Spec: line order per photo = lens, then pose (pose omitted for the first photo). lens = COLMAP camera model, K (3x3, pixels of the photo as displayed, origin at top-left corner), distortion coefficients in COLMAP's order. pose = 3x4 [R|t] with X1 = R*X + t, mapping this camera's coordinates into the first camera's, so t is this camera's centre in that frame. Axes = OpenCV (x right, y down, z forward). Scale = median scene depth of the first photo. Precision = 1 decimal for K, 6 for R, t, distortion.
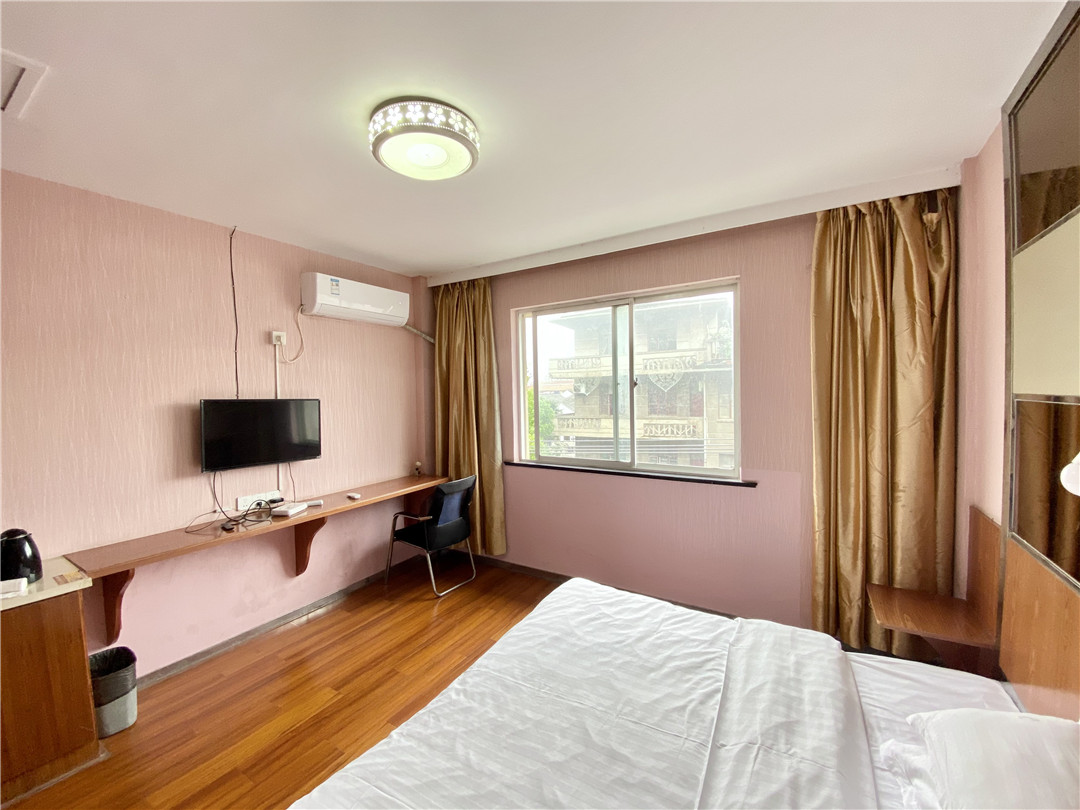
lens RADIAL K [[440.8, 0, 535.9], [0, 440.8, 402.7], [0, 0, 1]] dist [0.057570, -0.034515]
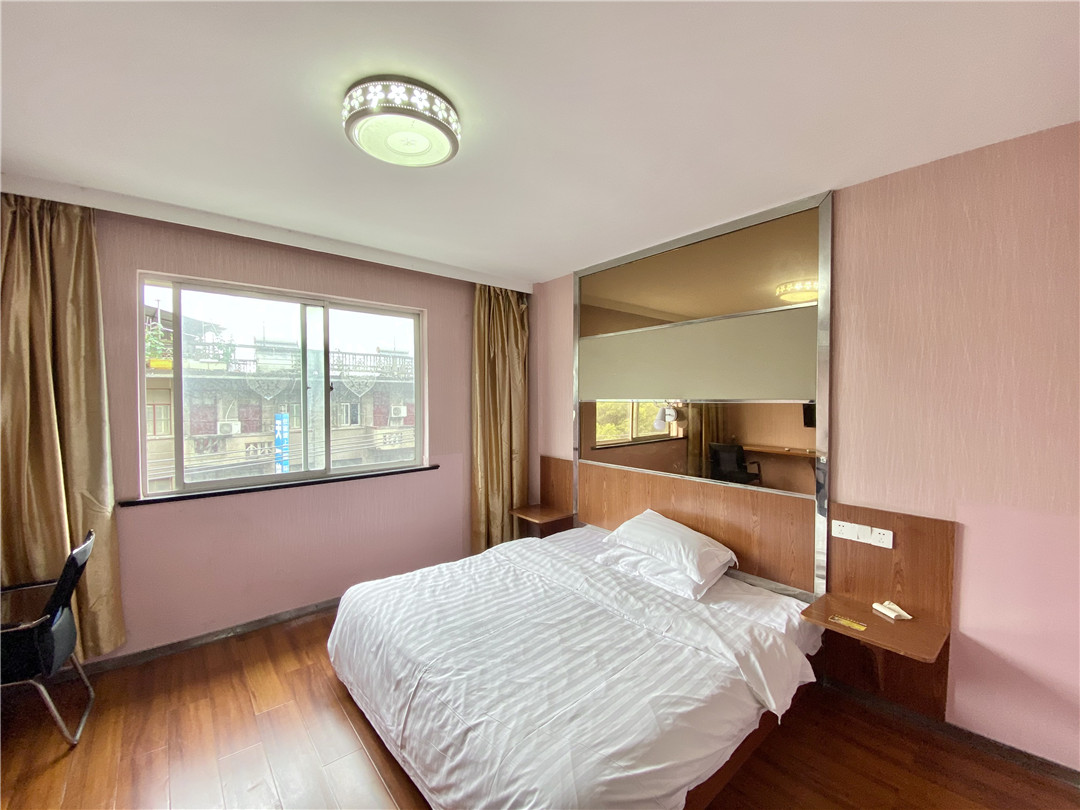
lens RADIAL K [[440.8, 0, 535.9], [0, 440.8, 402.7], [0, 0, 1]] dist [0.057570, -0.034515]
pose [[0.321508, 0.006413, 0.946885, -0.789598], [0.023521, 0.999614, -0.014757, 0.020323], [-0.946615, 0.027016, 0.321233, 0.333496]]
